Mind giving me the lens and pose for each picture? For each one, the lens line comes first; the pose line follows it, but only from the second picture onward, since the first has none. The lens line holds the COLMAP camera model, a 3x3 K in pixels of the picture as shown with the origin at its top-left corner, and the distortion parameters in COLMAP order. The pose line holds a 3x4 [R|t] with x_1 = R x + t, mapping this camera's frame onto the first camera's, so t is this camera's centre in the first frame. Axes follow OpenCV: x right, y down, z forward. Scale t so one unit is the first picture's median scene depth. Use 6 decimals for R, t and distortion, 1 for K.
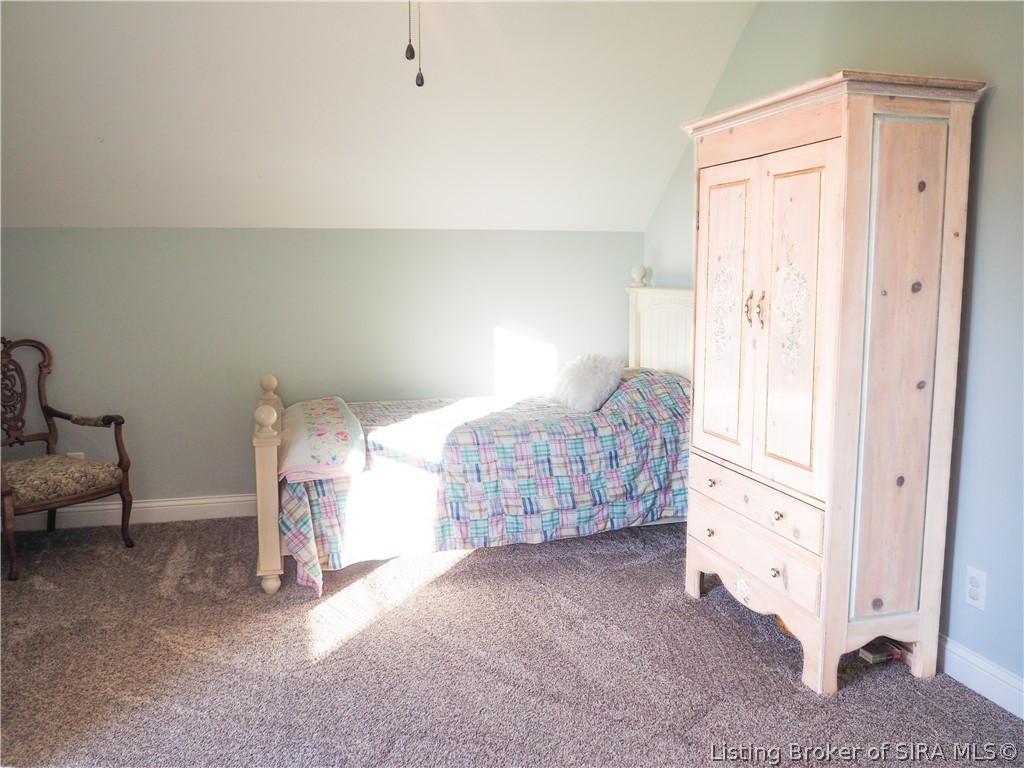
lens RADIAL K [[861.1, 0, 510.4], [0, 861.1, 382.5], [0, 0, 1]] dist [-0.058736, 0.029476]
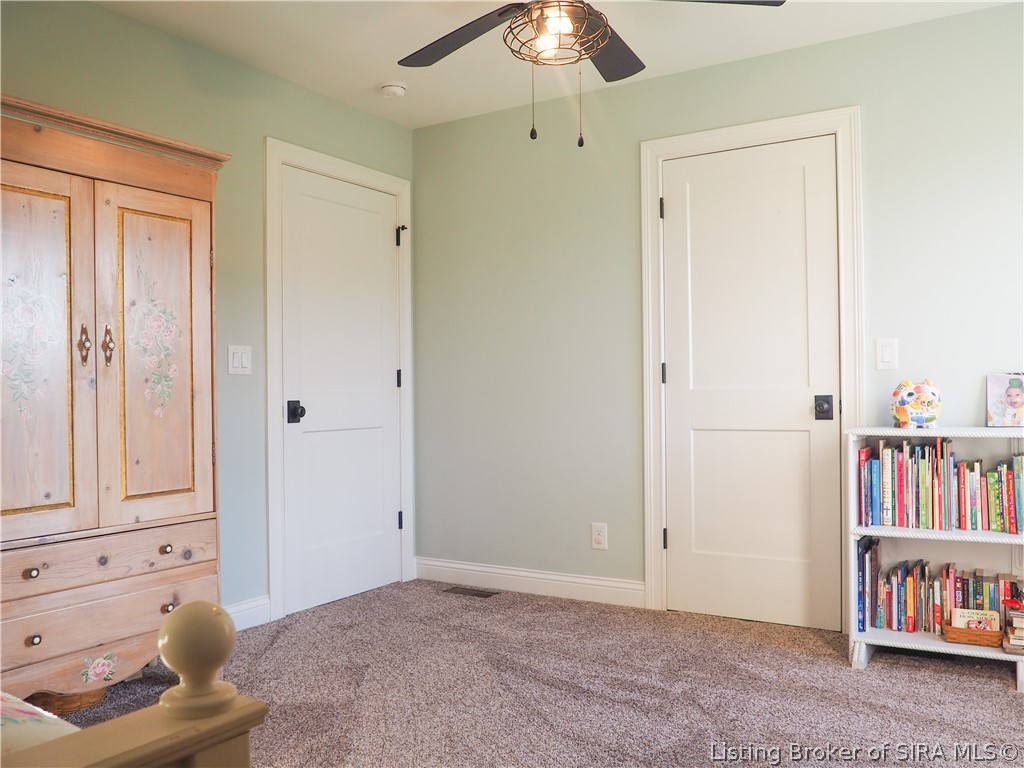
lens RADIAL K [[861.1, 0, 510.7], [0, 861.1, 383.6], [0, 0, 1]] dist [-0.058736, 0.029476]
pose [[-0.675160, 0.016186, 0.737494, -0.418387], [0.111683, 0.990478, 0.080504, -0.043013], [-0.729168, 0.136719, -0.670538, 0.806491]]
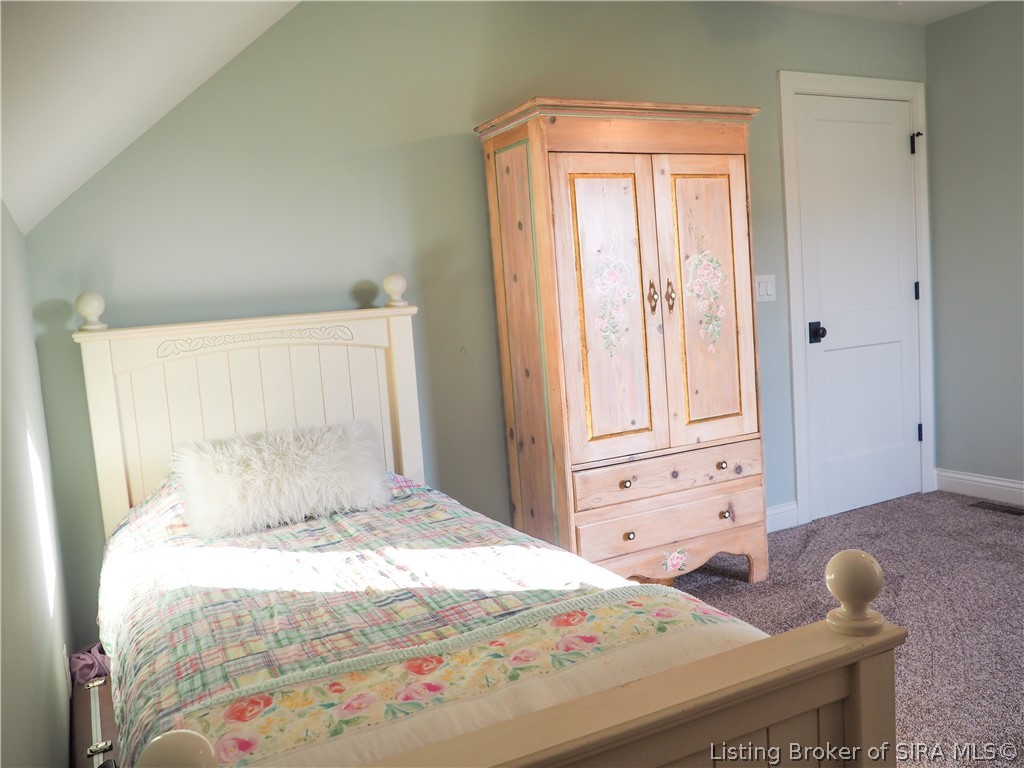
lens RADIAL K [[861.1, 0, 514.3], [0, 861.1, 385.7], [0, 0, 1]] dist [-0.058736, 0.029476]
pose [[-0.205594, -0.081526, 0.975236, -0.459275], [0.203171, 0.971257, 0.124024, -0.092296], [-0.957315, 0.223638, -0.183120, 0.875640]]
